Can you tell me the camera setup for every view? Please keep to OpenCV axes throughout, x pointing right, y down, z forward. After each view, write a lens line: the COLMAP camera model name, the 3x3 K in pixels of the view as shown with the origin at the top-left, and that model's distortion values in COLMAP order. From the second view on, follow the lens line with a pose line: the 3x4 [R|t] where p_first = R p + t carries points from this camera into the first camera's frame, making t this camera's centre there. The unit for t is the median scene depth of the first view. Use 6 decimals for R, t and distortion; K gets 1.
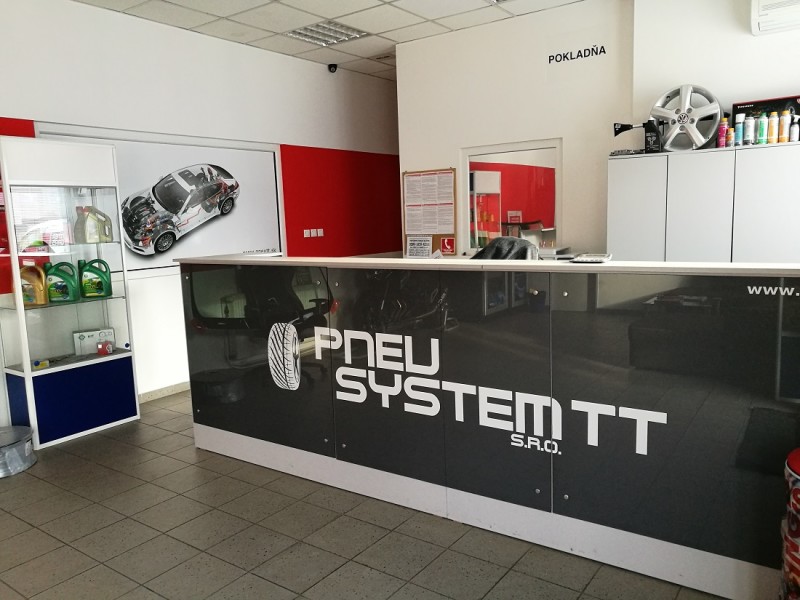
lens RADIAL K [[629.8, 0, 400.0], [0, 629.8, 300.0], [0, 0, 1]] dist [-0.008830, -0.004774]
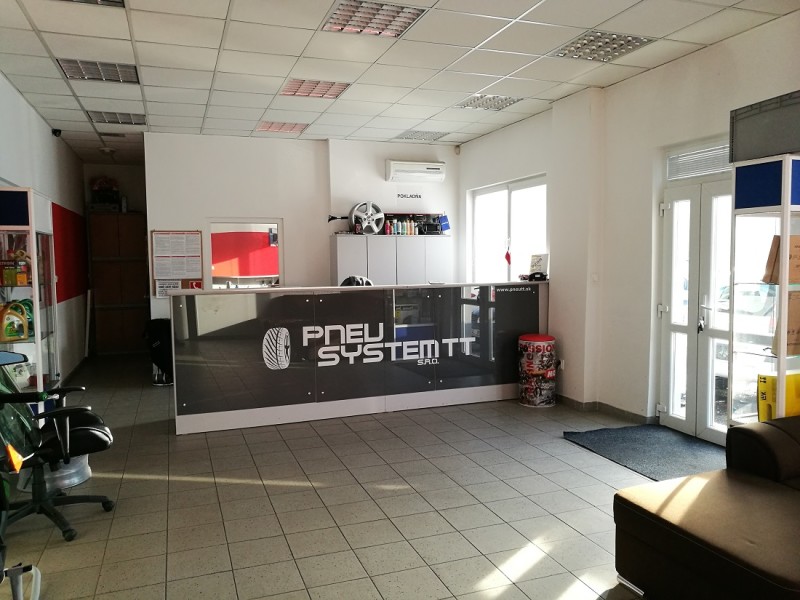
lens RADIAL K [[629.8, 0, 400.0], [0, 629.8, 300.0], [0, 0, 1]] dist [-0.008830, -0.004774]
pose [[0.532355, -0.029021, 0.846024, -1.539763], [0.103540, 0.994140, -0.031050, 0.053010], [-0.840165, 0.104127, 0.532240, -0.153762]]
